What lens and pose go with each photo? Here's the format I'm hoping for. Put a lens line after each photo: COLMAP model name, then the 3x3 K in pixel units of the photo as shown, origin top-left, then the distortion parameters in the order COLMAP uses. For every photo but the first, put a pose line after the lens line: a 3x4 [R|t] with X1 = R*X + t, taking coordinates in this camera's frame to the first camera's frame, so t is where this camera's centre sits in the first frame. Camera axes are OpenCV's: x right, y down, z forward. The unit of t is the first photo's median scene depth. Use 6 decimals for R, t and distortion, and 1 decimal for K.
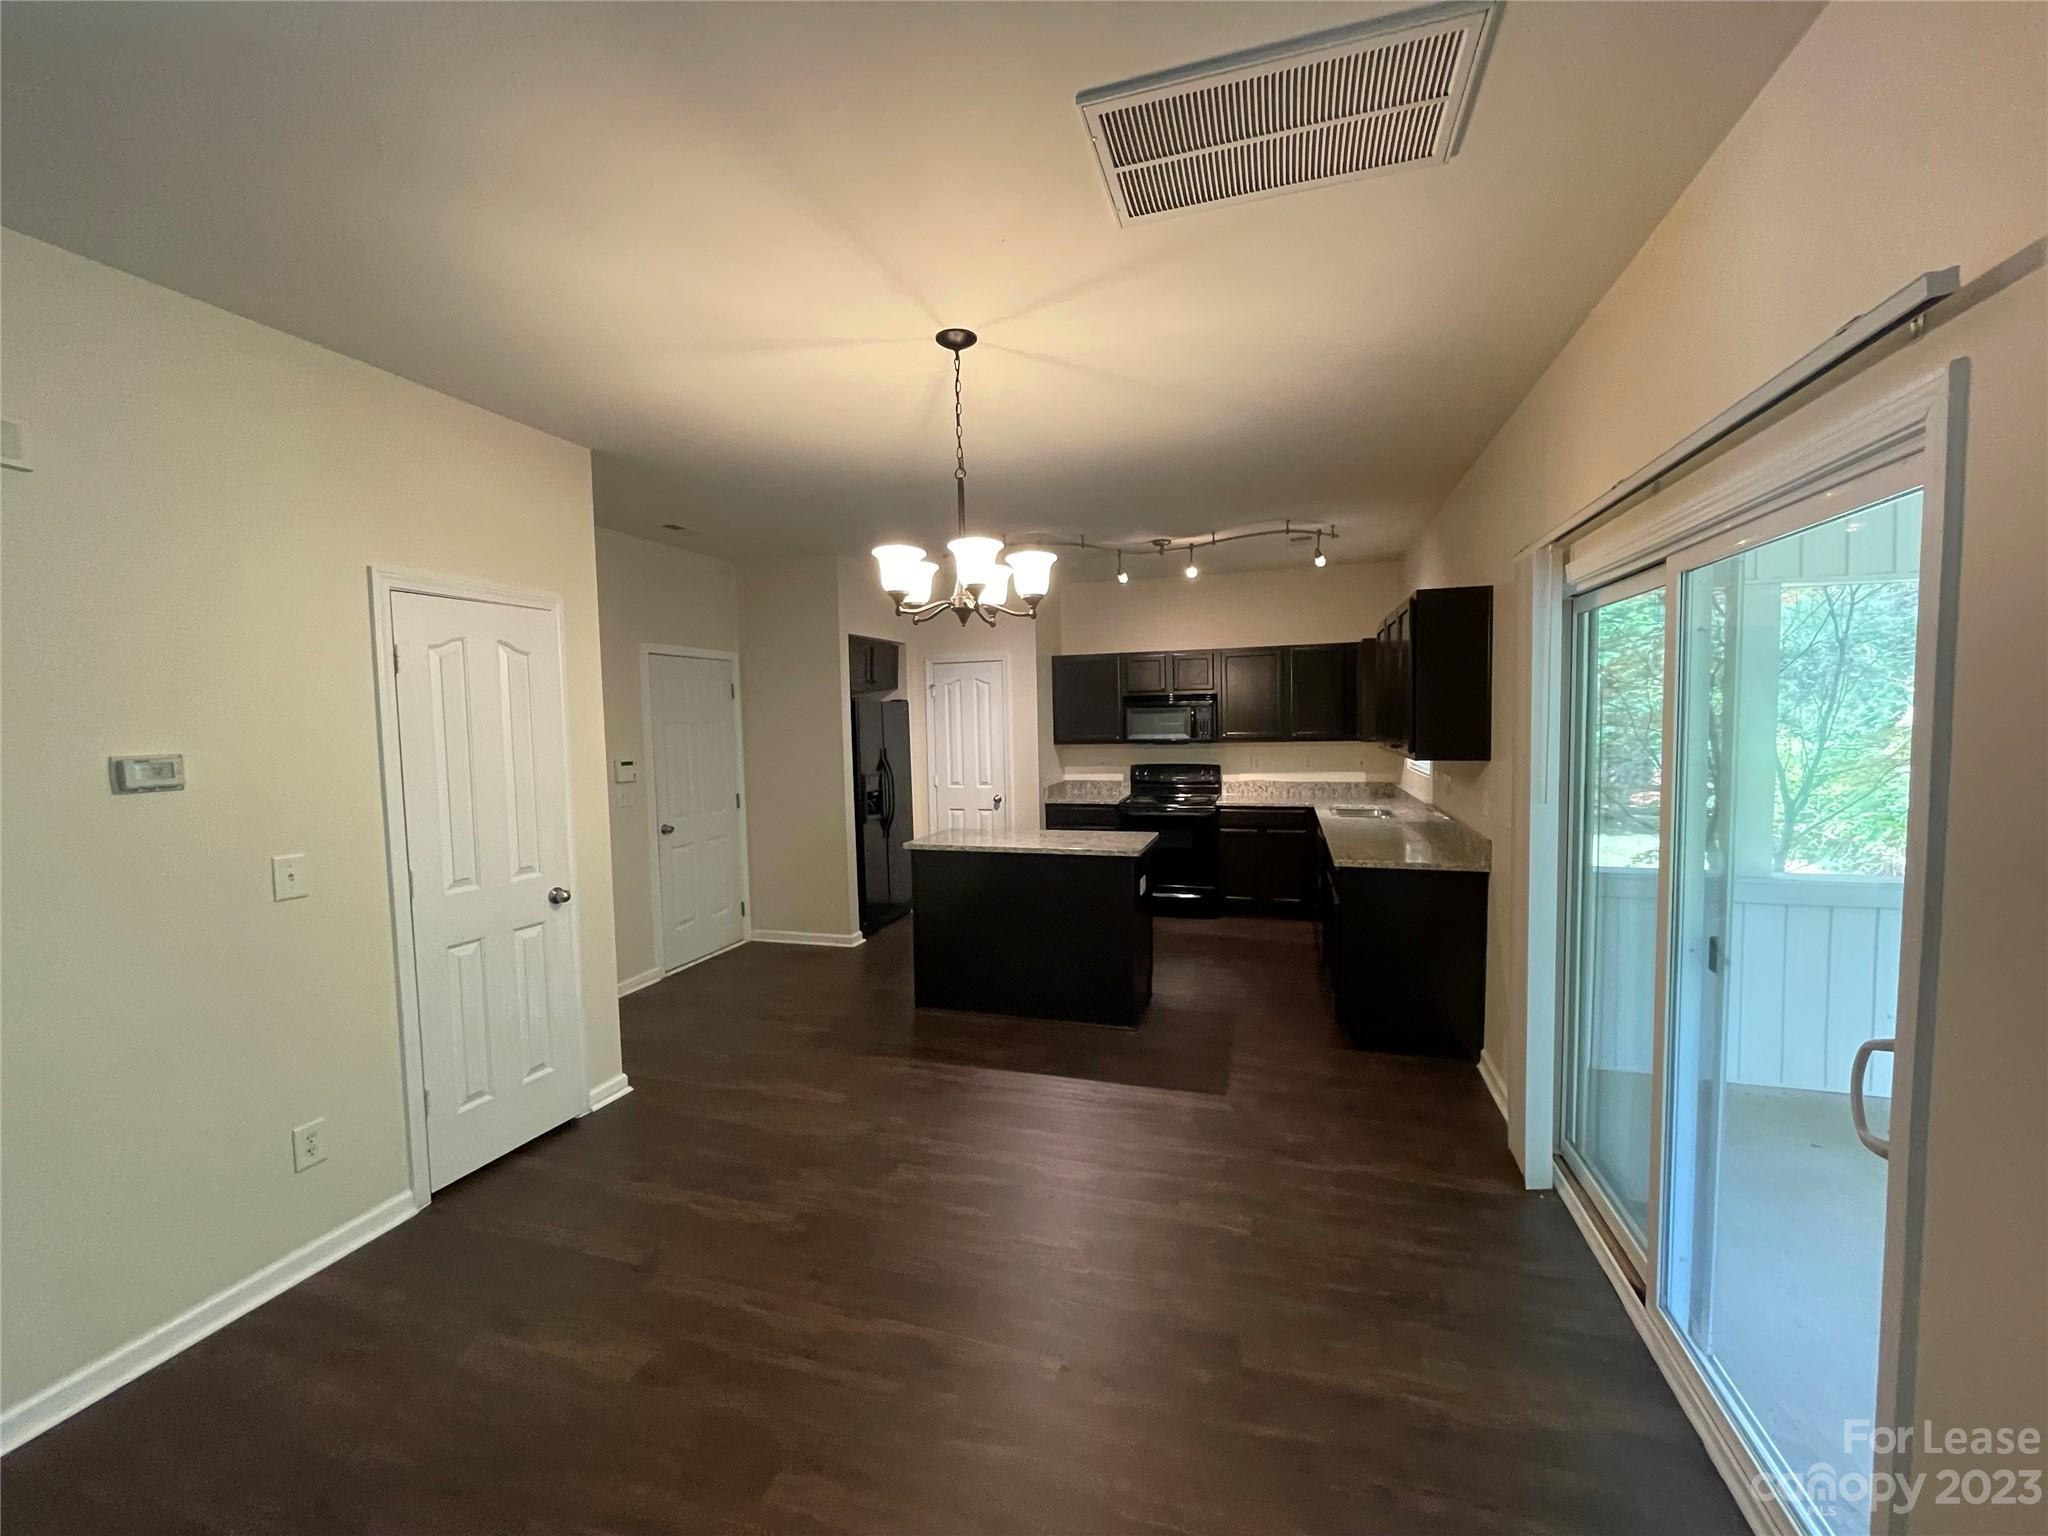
lens RADIAL K [[823.3, 0, 1023.9], [0, 823.3, 769.5], [0, 0, 1]] dist [-0.001099, 0.000049]
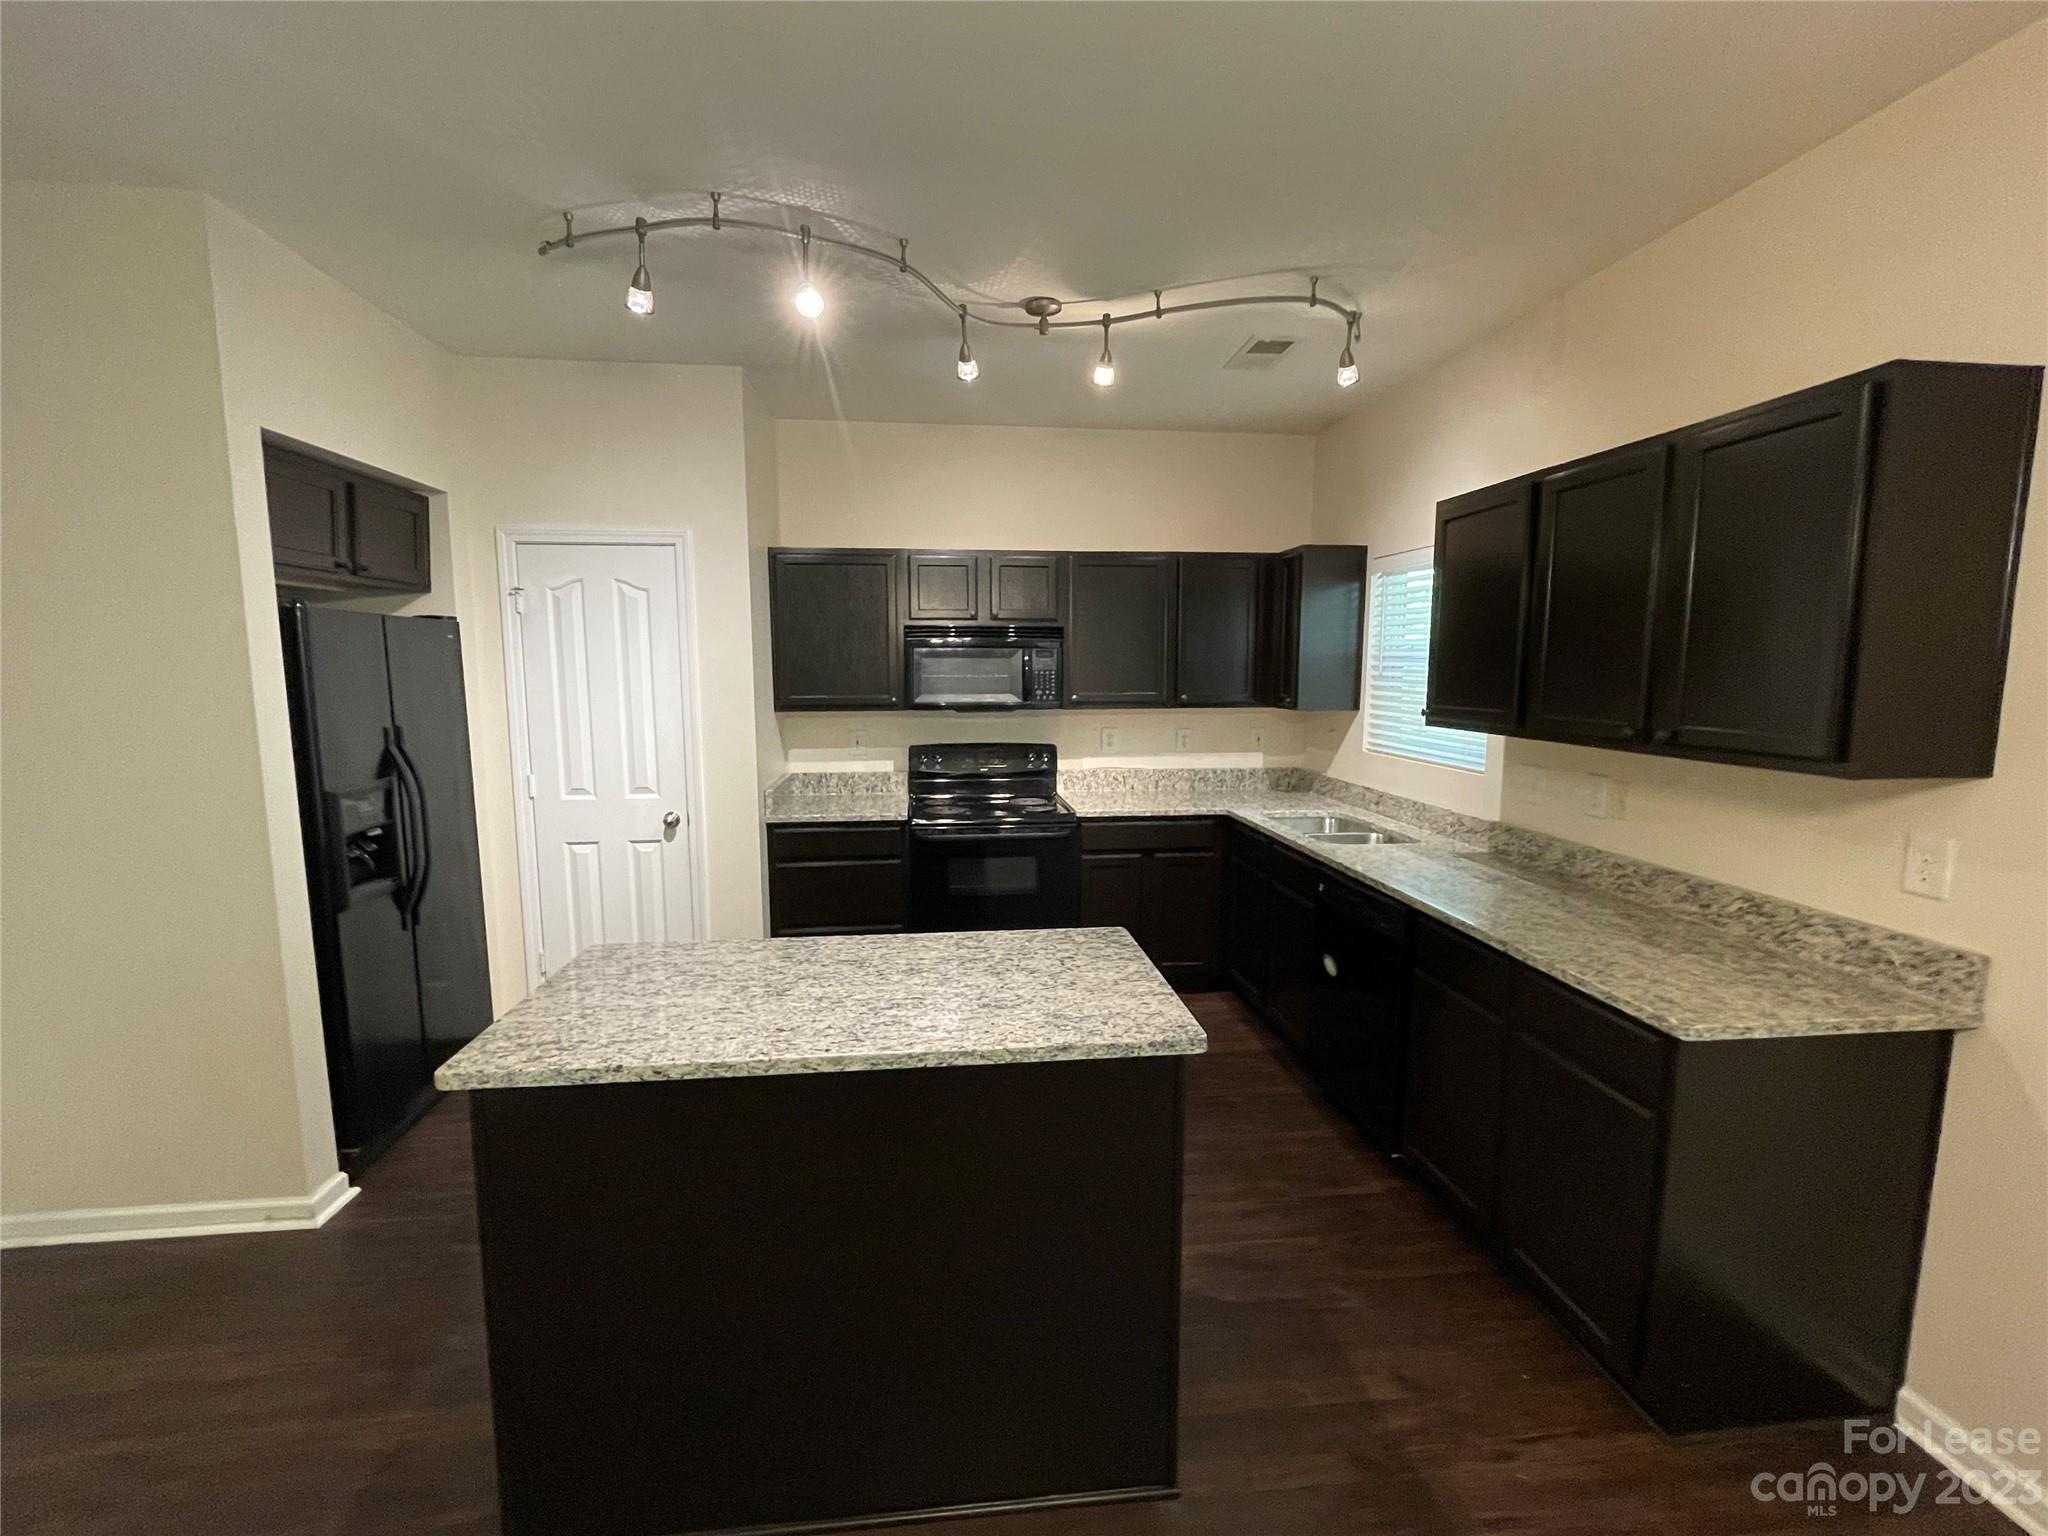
lens RADIAL K [[885.6, 0, 1021.9], [0, 885.6, 766.6], [0, 0, 1]] dist [-0.001412, 0.001056]
pose [[0.915726, -0.027034, 0.400892, -0.052606], [0.007079, 0.998665, 0.051174, -0.023846], [-0.401740, -0.044024, 0.914695, 0.418758]]
